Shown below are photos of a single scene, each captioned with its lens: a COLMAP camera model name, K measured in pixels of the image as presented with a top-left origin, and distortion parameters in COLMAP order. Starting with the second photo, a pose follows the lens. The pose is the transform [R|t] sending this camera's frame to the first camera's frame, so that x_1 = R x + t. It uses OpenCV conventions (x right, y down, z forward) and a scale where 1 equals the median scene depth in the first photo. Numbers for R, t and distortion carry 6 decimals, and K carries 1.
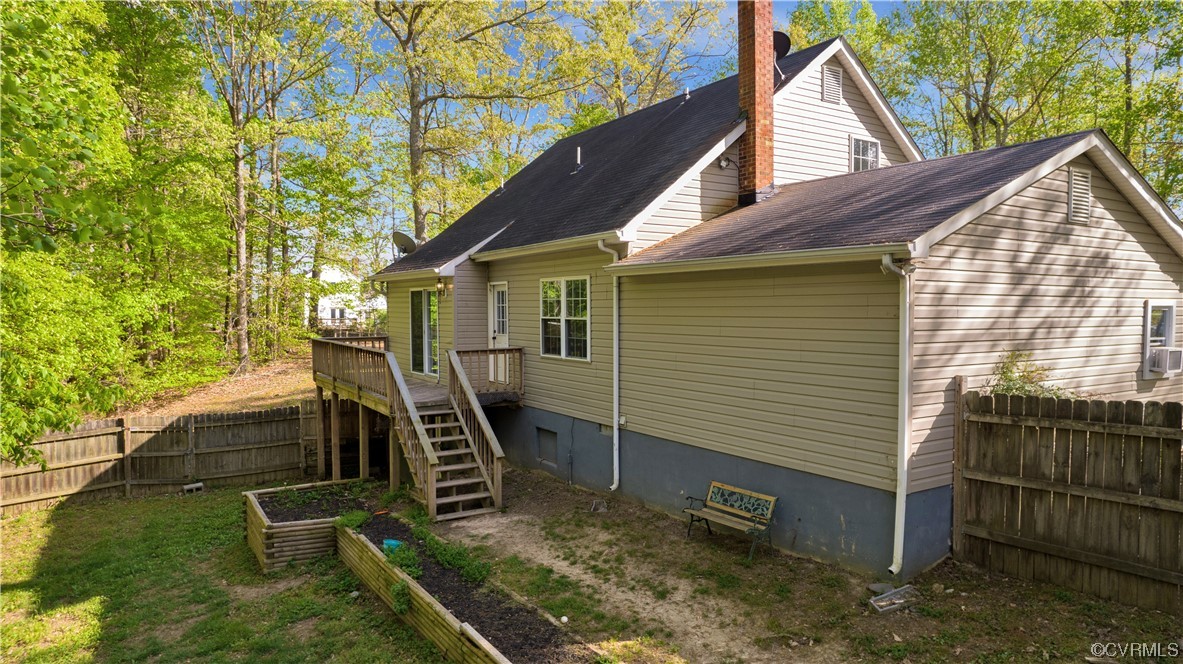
lens RADIAL K [[760.0, 0, 591.5], [0, 760.0, 332.0], [0, 0, 1]] dist [-0.071319, 0.064038]
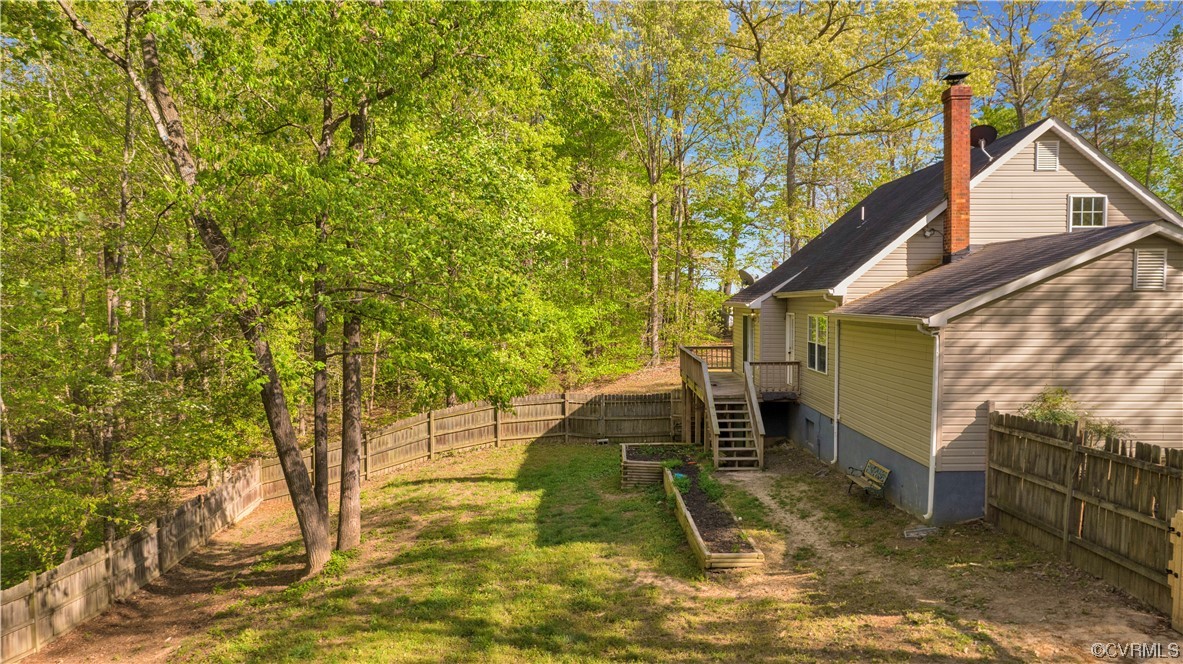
lens RADIAL K [[760.0, 0, 591.5], [0, 760.0, 332.0], [0, 0, 1]] dist [-0.071319, 0.064038]
pose [[0.840486, 0.022278, -0.541375, 0.404903], [-0.016885, 0.999746, 0.014927, -0.057529], [0.541570, -0.003405, 0.840649, -0.460476]]
